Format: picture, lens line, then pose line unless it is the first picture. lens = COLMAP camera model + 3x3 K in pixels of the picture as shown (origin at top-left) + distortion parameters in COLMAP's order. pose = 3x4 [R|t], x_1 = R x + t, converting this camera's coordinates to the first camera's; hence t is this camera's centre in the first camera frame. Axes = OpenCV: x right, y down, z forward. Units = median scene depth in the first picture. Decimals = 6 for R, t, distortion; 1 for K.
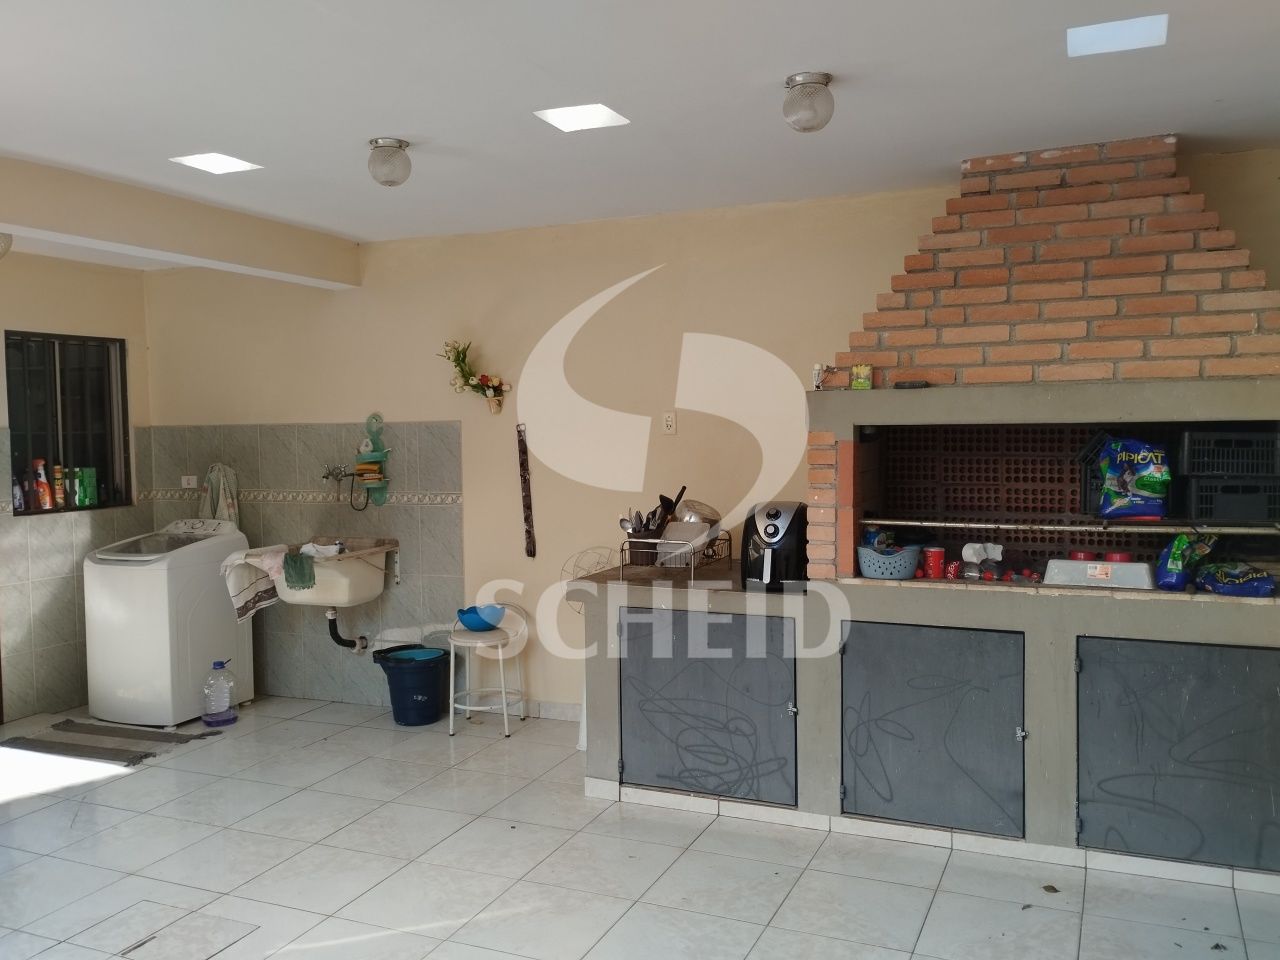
lens RADIAL K [[1085.5, 0, 640.4], [0, 1085.5, 480.8], [0, 0, 1]] dist [0.038250, -0.009355]
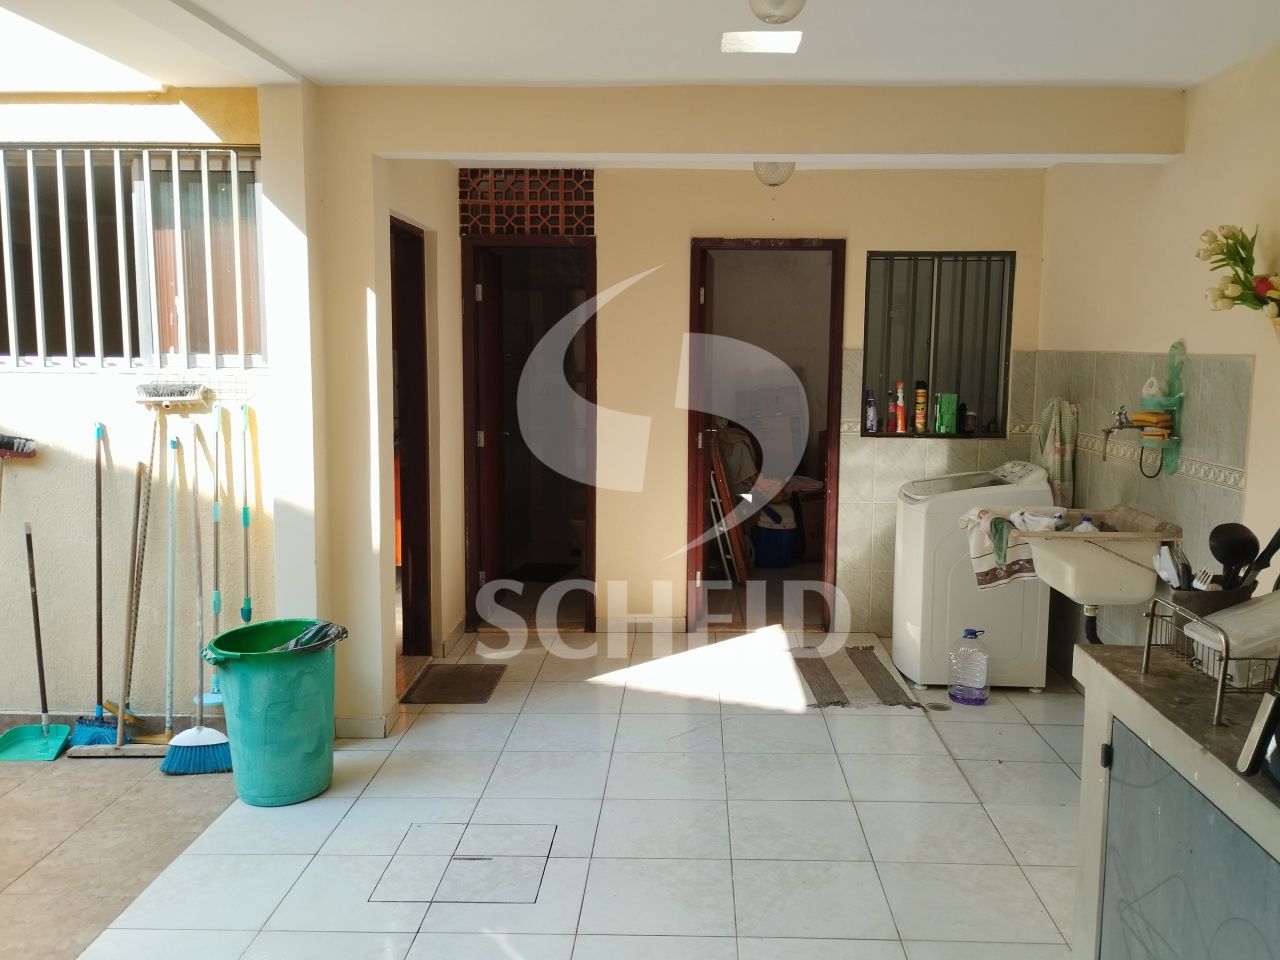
lens RADIAL K [[1085.5, 0, 642.7], [0, 1085.5, 475.0], [0, 0, 1]] dist [0.038250, -0.009355]
pose [[0.373076, 0.134168, -0.918048, 0.277587], [-0.068753, 0.990766, 0.116856, -0.035509], [0.925250, 0.019522, 0.378856, 0.425945]]
